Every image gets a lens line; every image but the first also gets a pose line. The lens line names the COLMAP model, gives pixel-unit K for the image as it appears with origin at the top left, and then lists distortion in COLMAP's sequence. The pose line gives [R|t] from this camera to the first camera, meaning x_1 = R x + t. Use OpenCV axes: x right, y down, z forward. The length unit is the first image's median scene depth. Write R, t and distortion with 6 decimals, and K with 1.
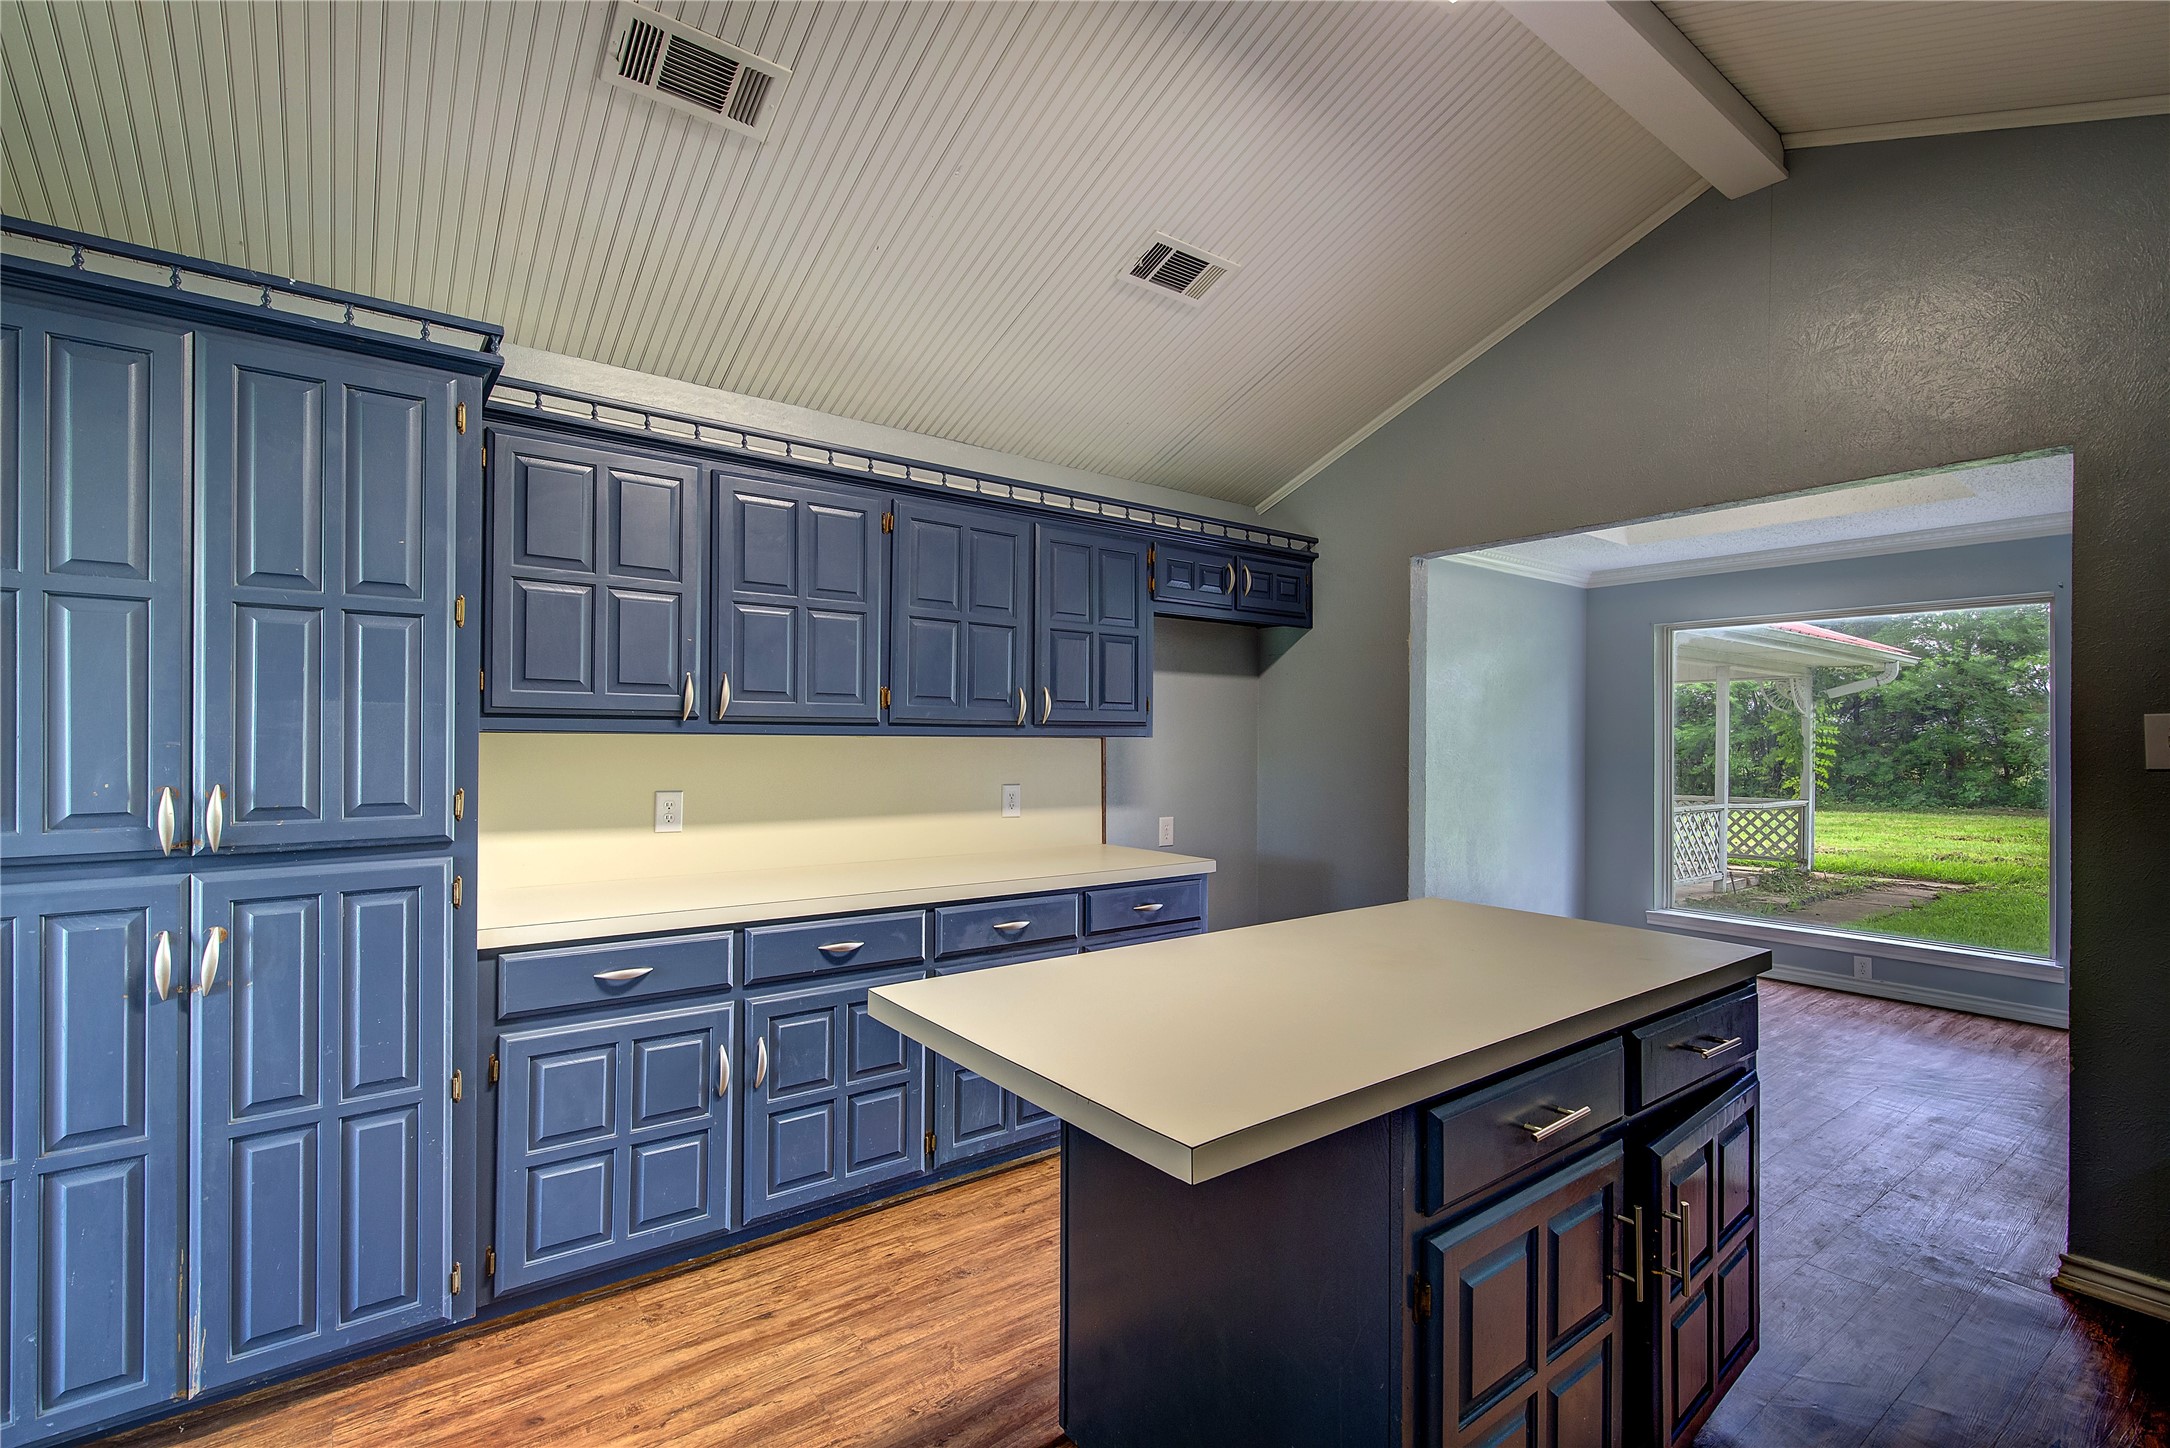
lens RADIAL K [[983.6, 0, 1094.3], [0, 983.6, 731.8], [0, 0, 1]] dist [-0.003993, 0.000871]
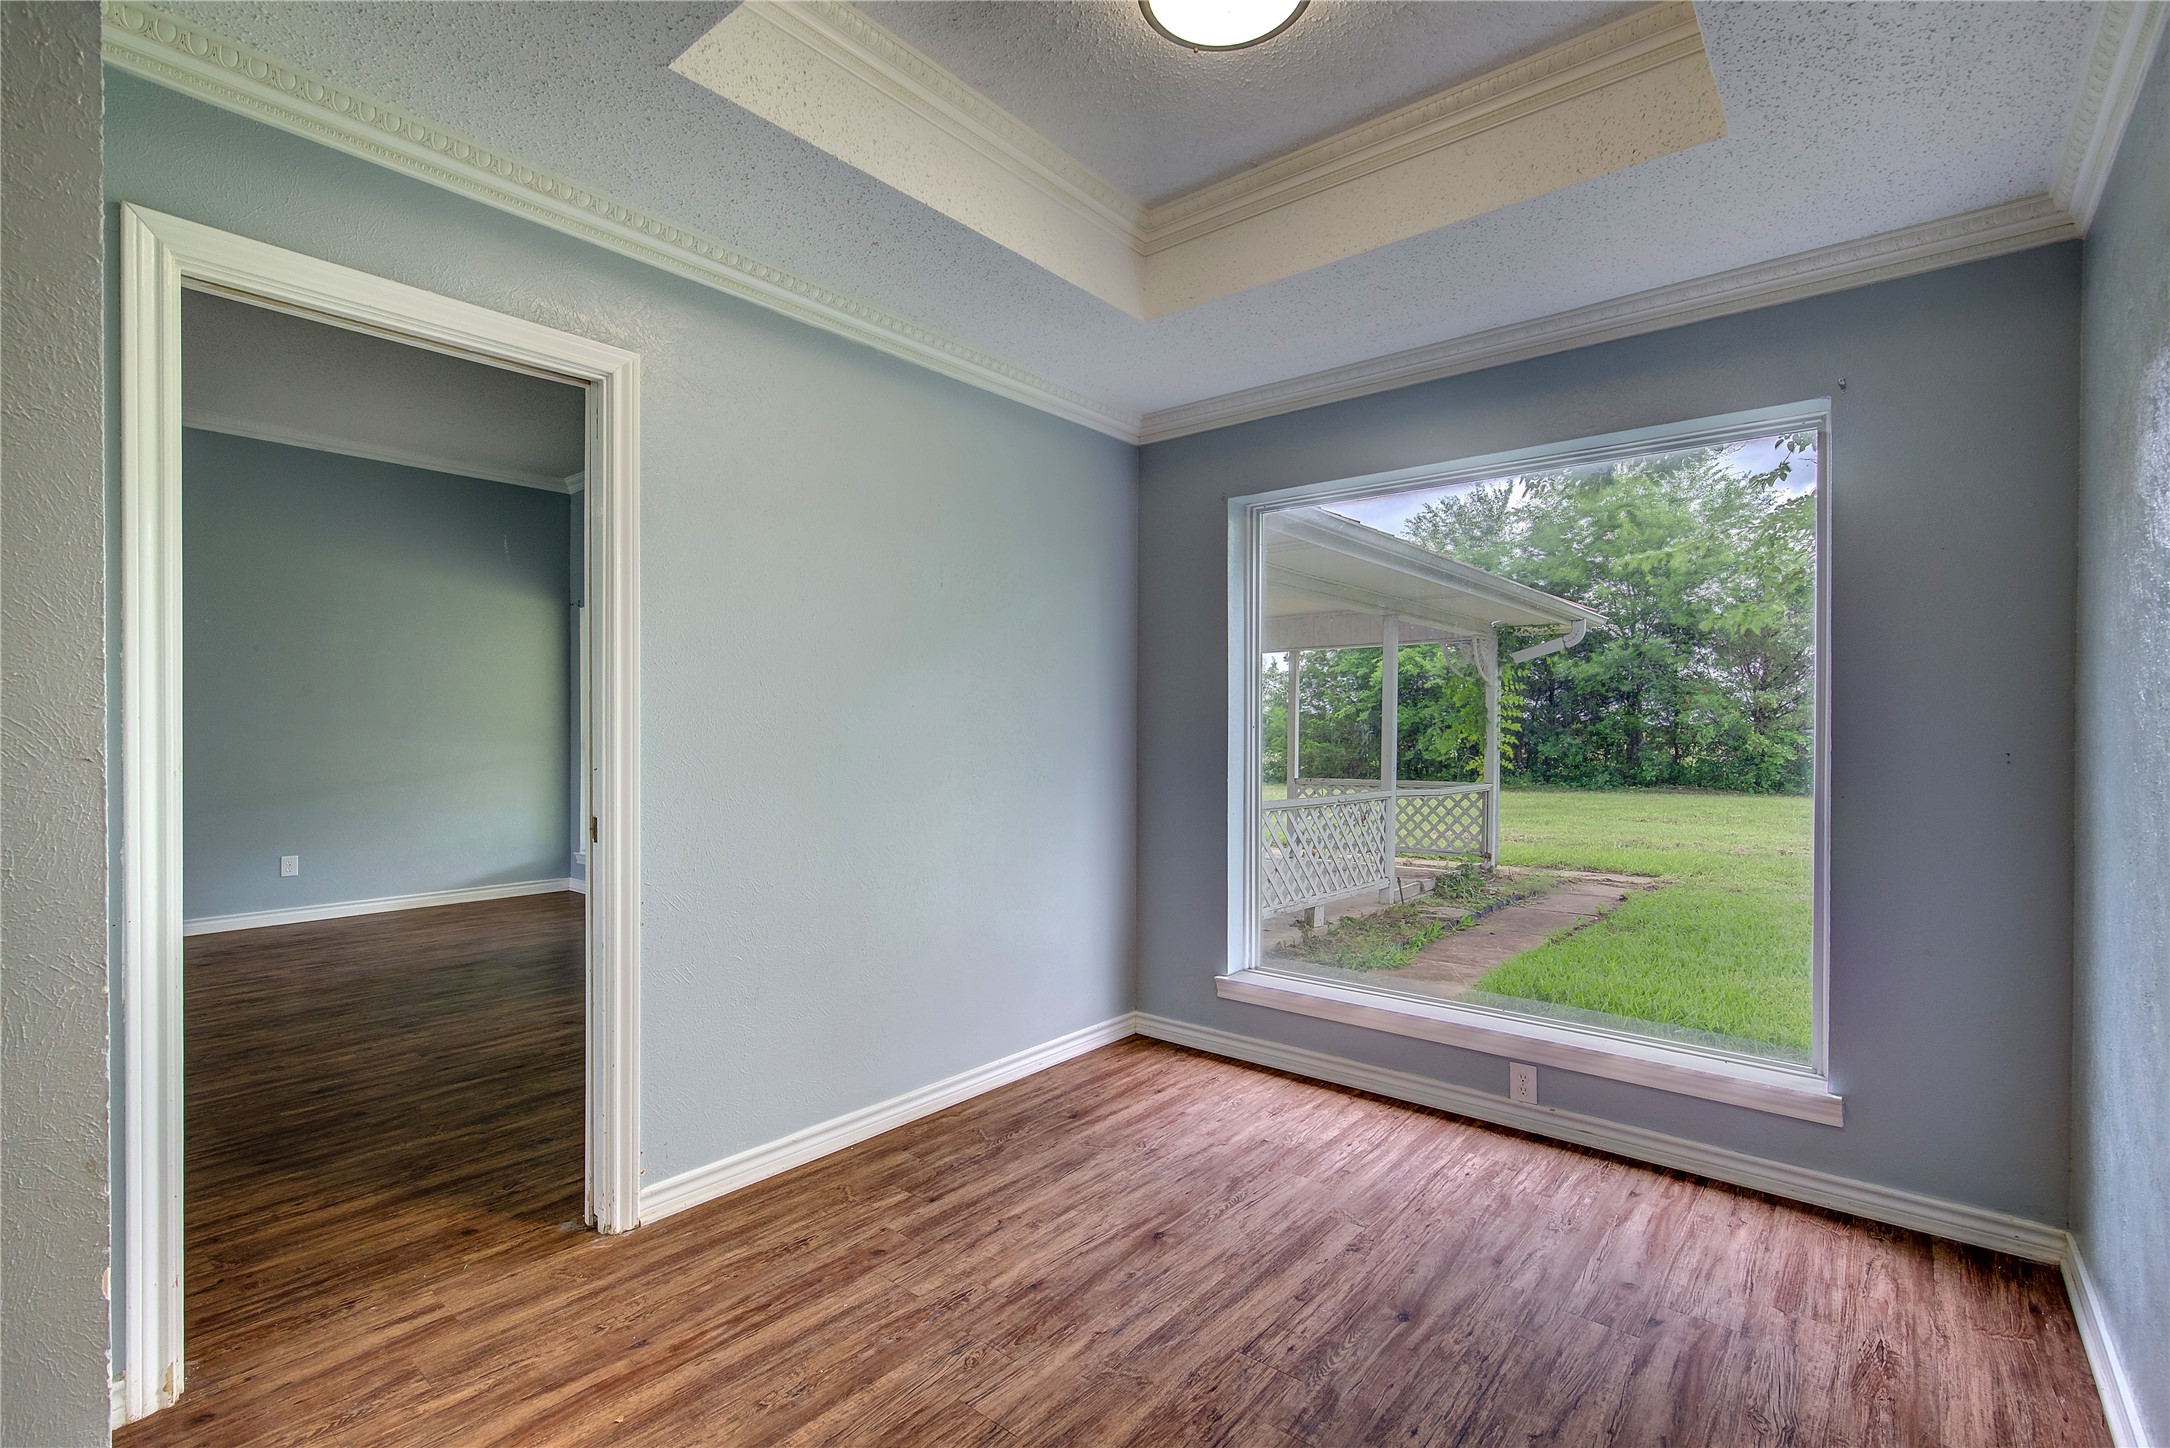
lens RADIAL K [[983.6, 0, 1090.7], [0, 983.6, 741.5], [0, 0, 1]] dist [-0.003993, 0.000871]
pose [[0.976255, -0.008067, 0.216476, 0.200842], [0.004003, 0.999808, 0.019201, 0.015436], [-0.216590, -0.017878, 0.976099, 0.242193]]
